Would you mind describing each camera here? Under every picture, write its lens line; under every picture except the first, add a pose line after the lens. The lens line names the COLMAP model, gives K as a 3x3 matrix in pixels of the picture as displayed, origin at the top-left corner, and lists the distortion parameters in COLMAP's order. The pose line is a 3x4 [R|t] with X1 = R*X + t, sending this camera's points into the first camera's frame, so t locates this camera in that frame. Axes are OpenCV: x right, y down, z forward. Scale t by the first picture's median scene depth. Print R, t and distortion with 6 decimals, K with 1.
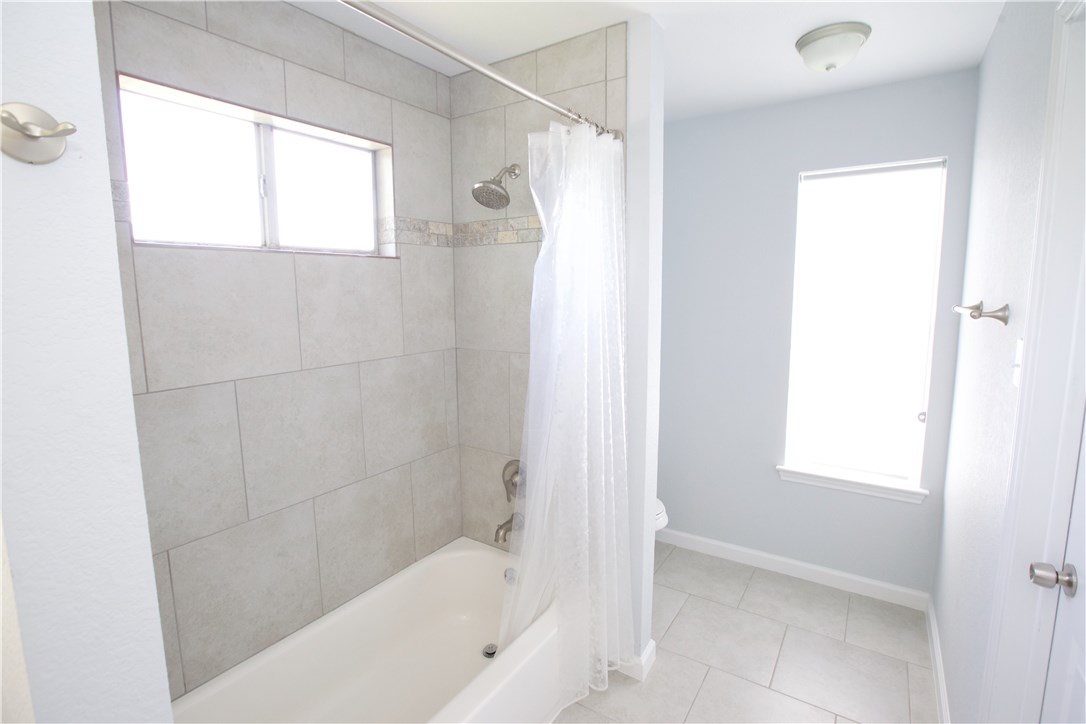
lens RADIAL K [[523.6, 0, 544.6], [0, 523.6, 355.5], [0, 0, 1]] dist [-0.030652, 0.000337]
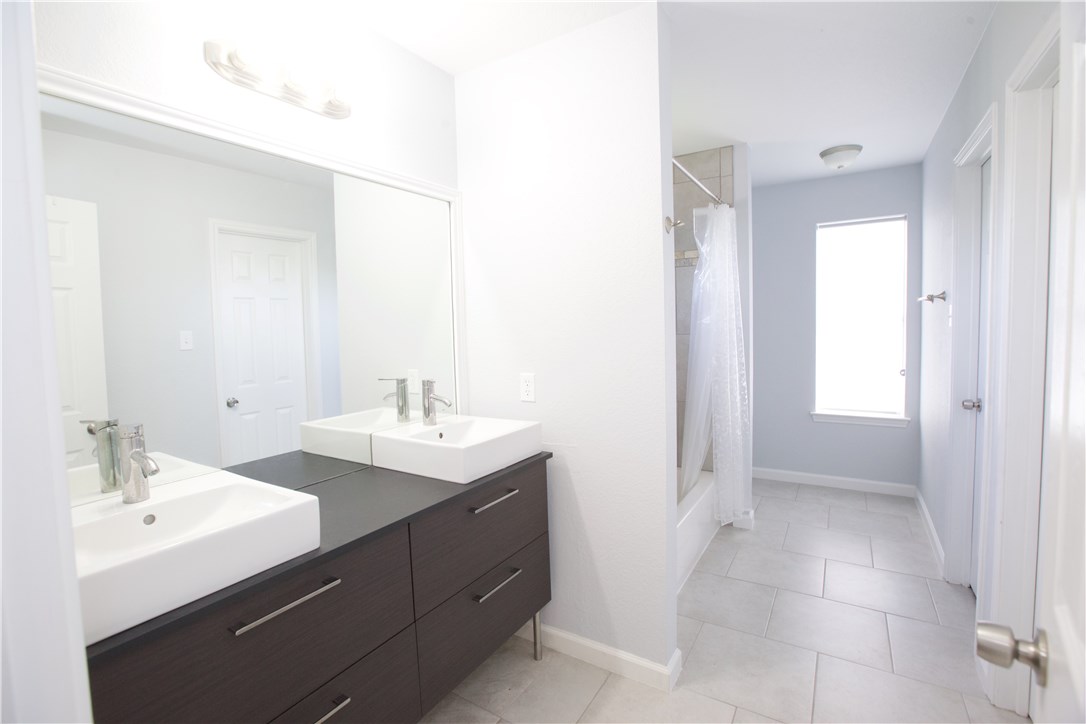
lens RADIAL K [[508.4, 0, 538.7], [0, 508.4, 354.4], [0, 0, 1]] dist [-0.036213, 0.000816]
pose [[0.999425, -0.019668, 0.027633, -0.511284], [0.021582, 0.997261, -0.070748, 0.171829], [-0.026166, 0.071304, 0.997111, -0.605854]]
